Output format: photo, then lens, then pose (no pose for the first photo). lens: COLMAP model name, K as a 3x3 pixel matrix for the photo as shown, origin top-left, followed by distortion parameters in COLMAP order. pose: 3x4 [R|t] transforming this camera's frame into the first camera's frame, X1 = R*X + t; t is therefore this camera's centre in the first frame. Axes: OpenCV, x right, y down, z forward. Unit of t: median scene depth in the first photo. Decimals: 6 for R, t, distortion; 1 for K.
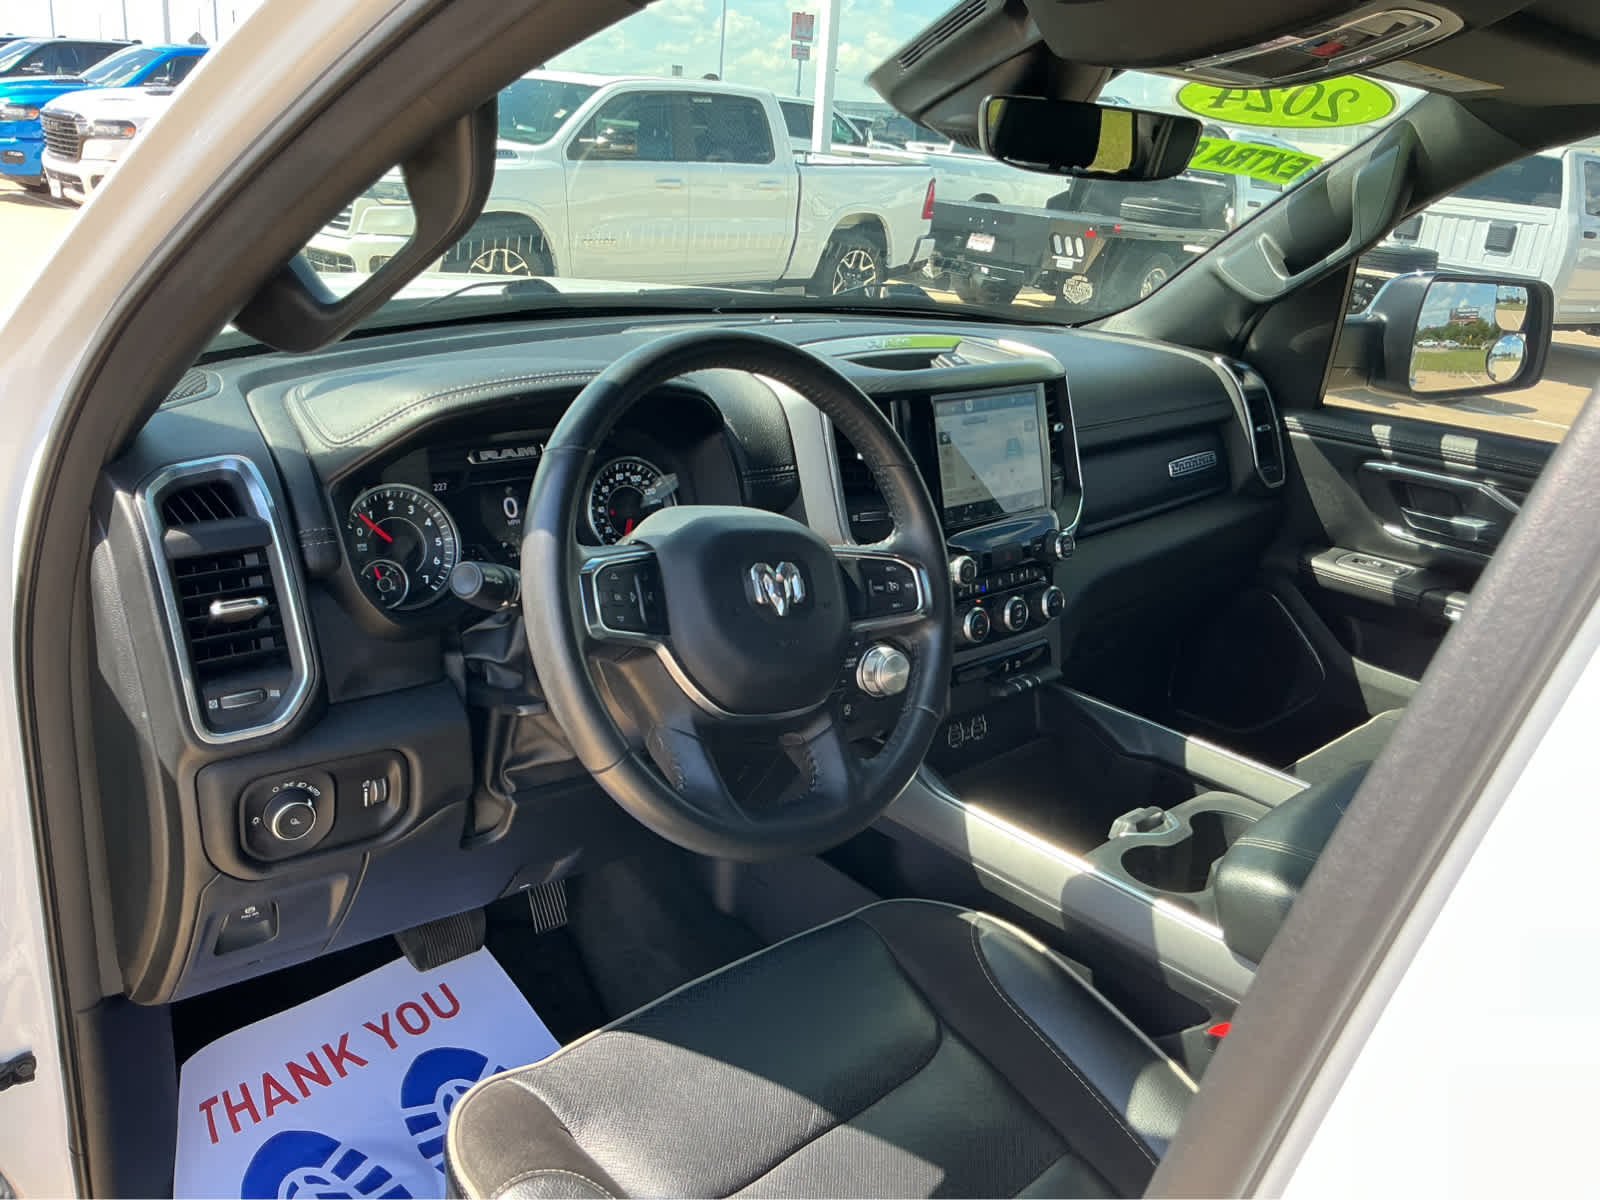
lens RADIAL K [[1335.2, 0, 805.6], [0, 1335.2, 596.0], [0, 0, 1]] dist [0.073327, -0.136118]
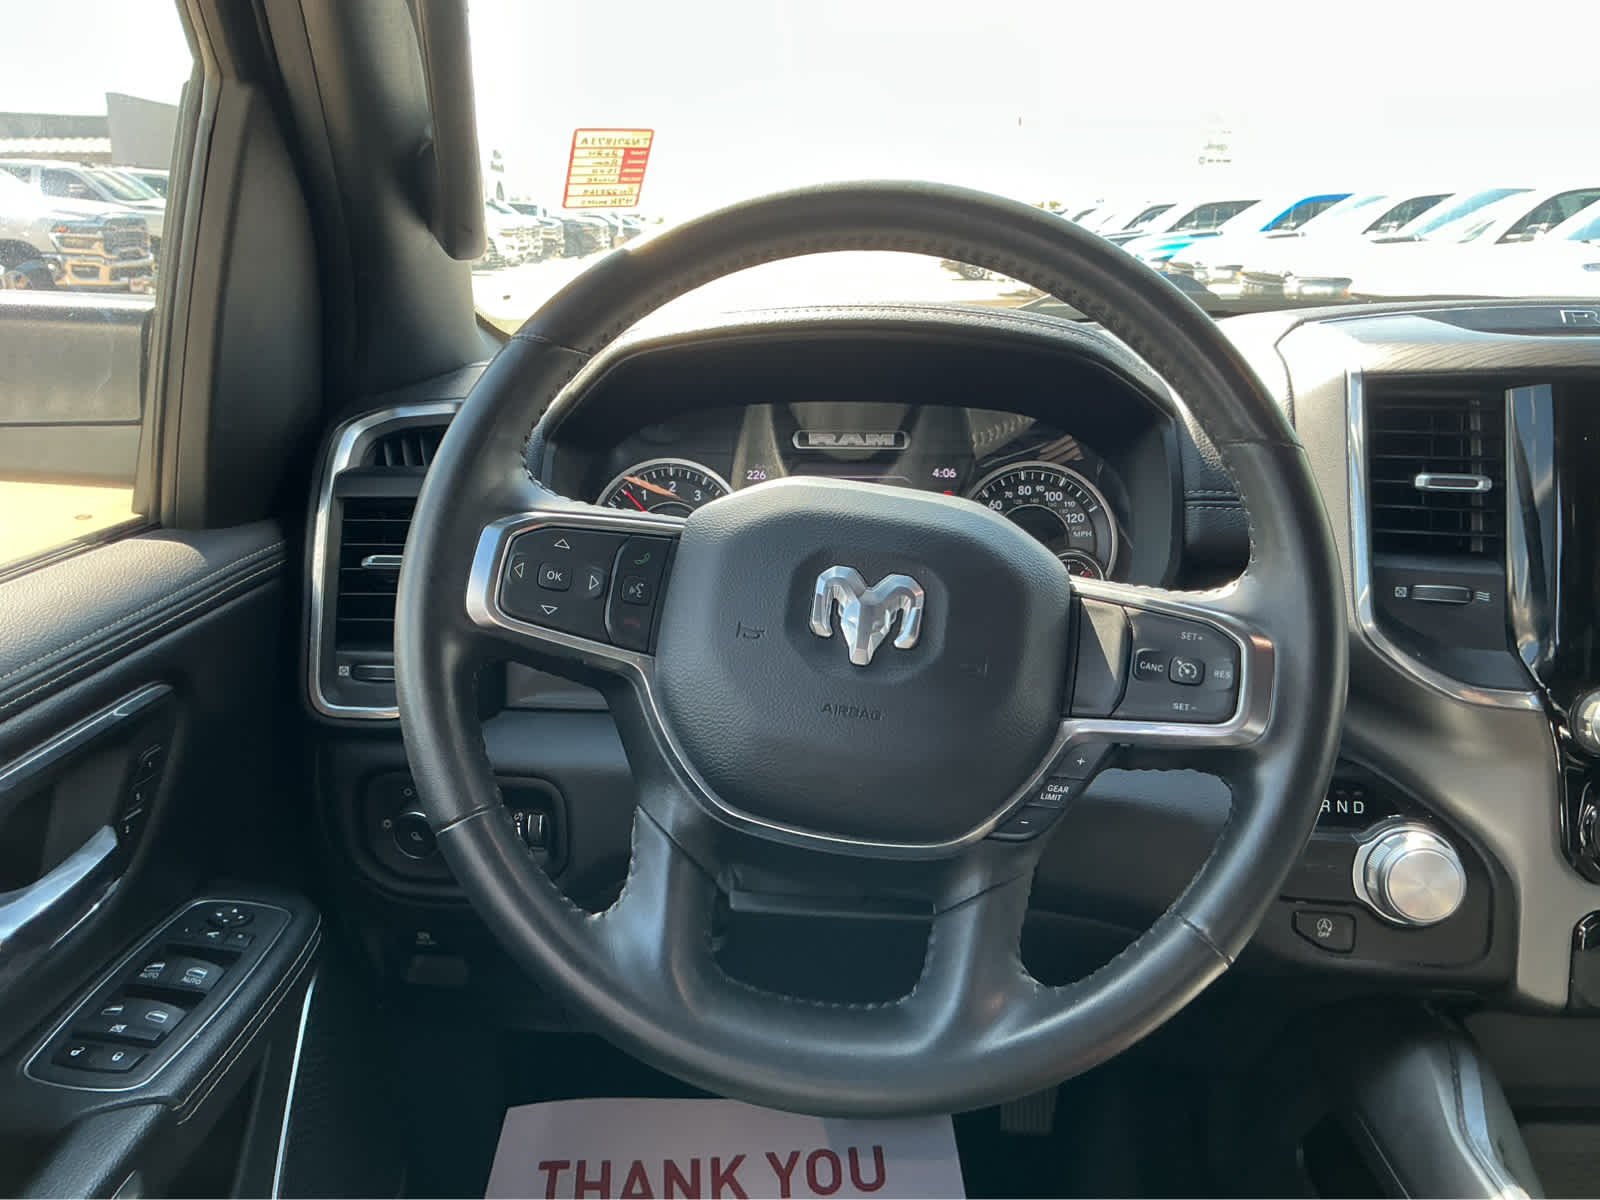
lens RADIAL K [[1335.2, 0, 798.6], [0, 1335.2, 593.4], [0, 0, 1]] dist [0.073327, -0.136118]
pose [[0.697897, 0.101528, -0.708965, 0.255623], [-0.178874, 0.983239, -0.035276, 0.007399], [0.693501, 0.151435, 0.704361, 0.415924]]
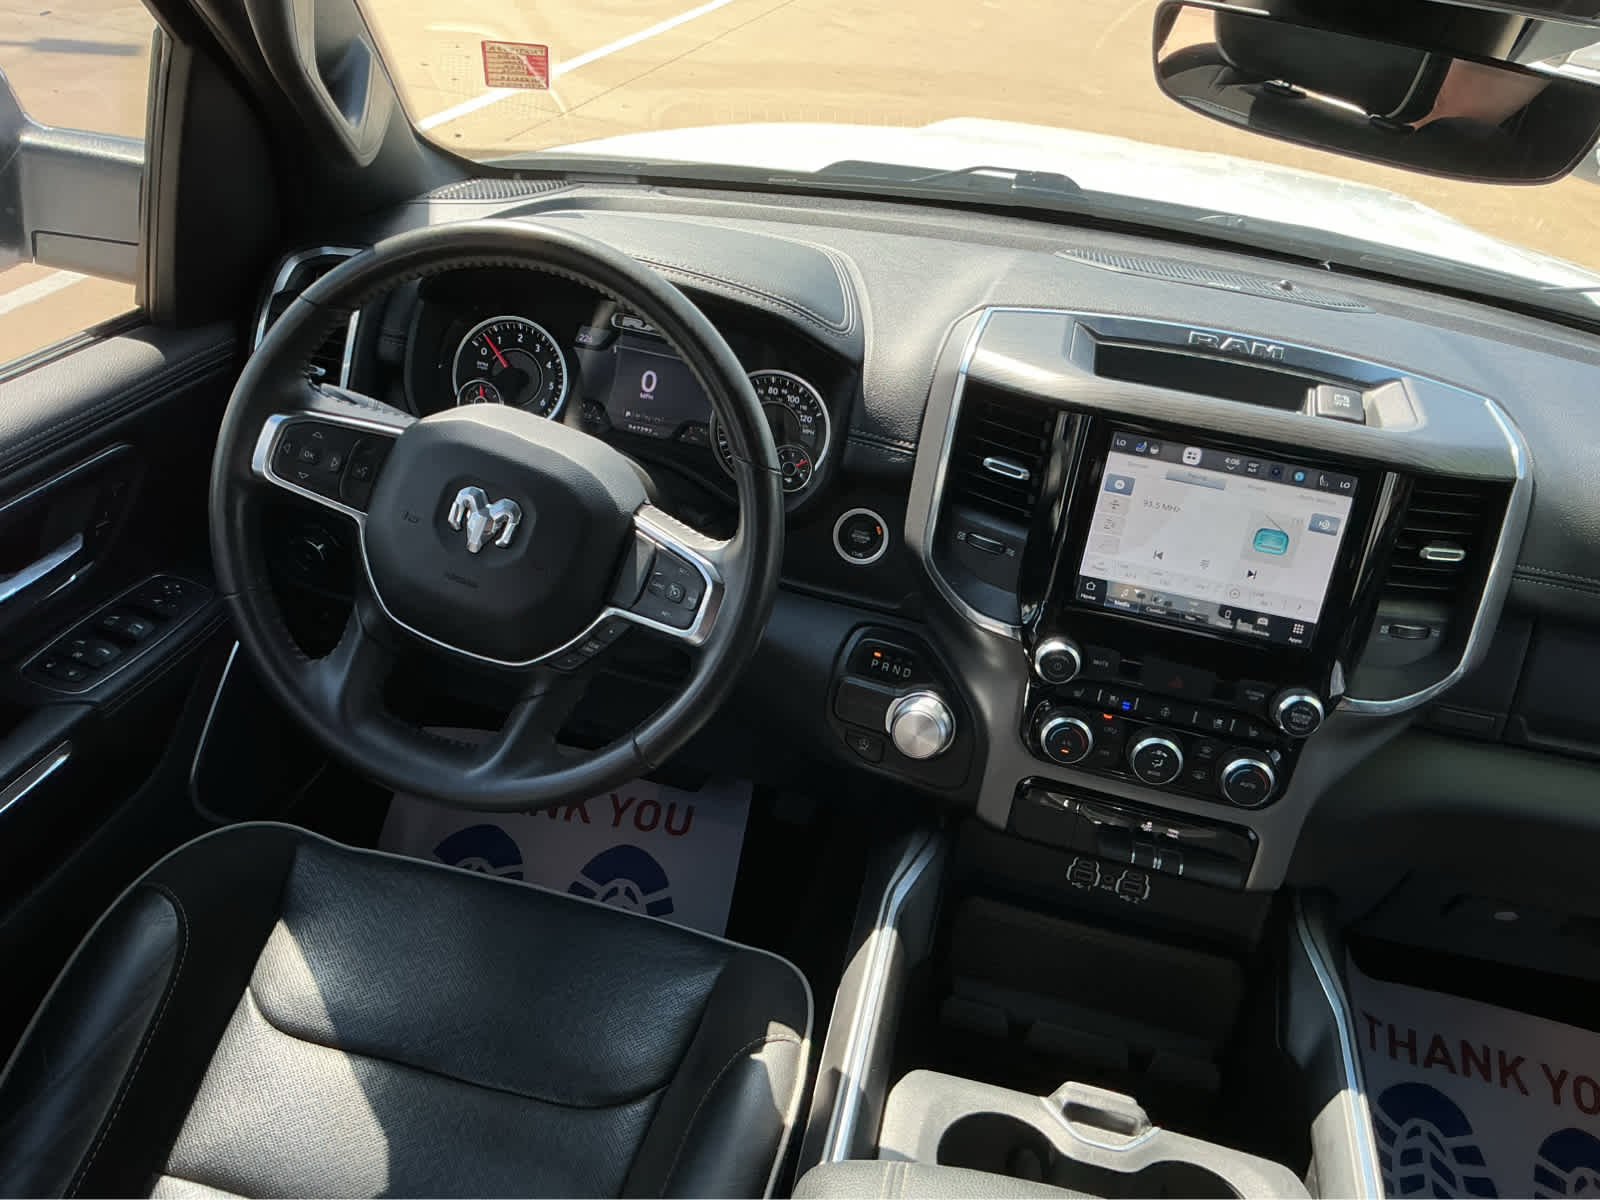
lens RADIAL K [[1335.2, 0, 807.6], [0, 1335.2, 591.4], [0, 0, 1]] dist [0.073327, -0.136118]
pose [[0.549832, 0.408057, -0.728817, 0.557249], [-0.339751, 0.906363, 0.251149, -0.189914], [0.763056, 0.109527, 0.636985, 0.426687]]
